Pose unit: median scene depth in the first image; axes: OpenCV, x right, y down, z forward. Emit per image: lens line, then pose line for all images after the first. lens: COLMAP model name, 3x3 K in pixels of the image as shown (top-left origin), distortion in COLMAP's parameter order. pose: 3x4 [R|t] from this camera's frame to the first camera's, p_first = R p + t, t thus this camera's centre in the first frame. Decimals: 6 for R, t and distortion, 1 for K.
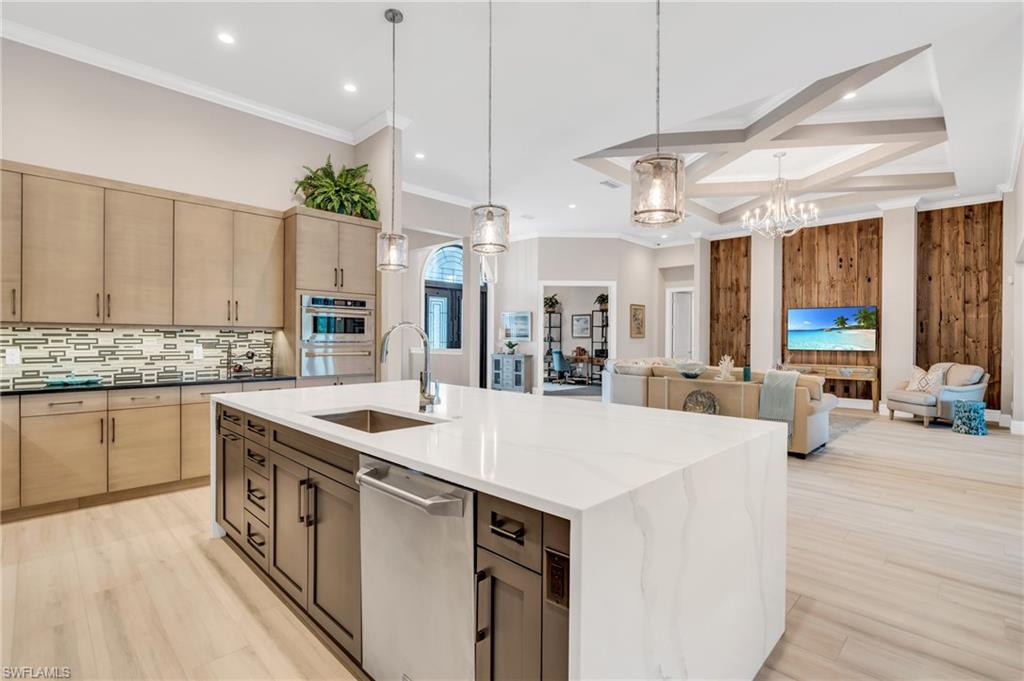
lens RADIAL K [[465.6, 0, 515.8], [0, 465.6, 340.0], [0, 0, 1]] dist [-0.002060, 0.000315]
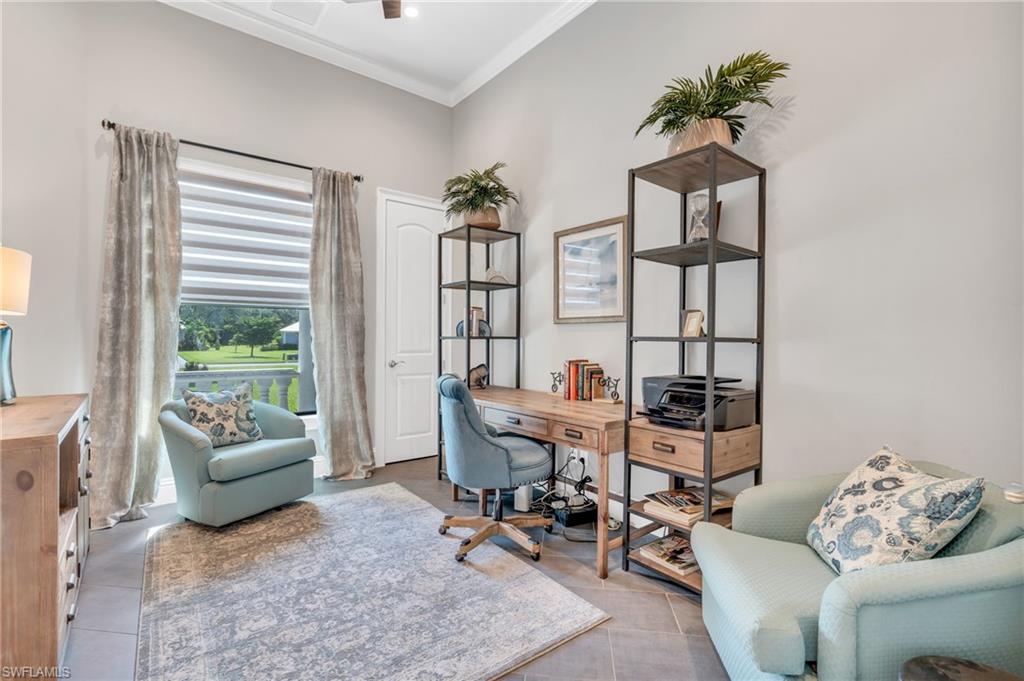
lens RADIAL K [[465.6, 0, 515.8], [0, 465.6, 340.0], [0, 0, 1]] dist [-0.002060, 0.000315]
pose [[0.992336, 0.002957, -0.123532, 0.188572], [-0.002929, 0.999996, 0.000405, 0.006433], [0.123533, -0.000040, 0.992340, 1.072870]]
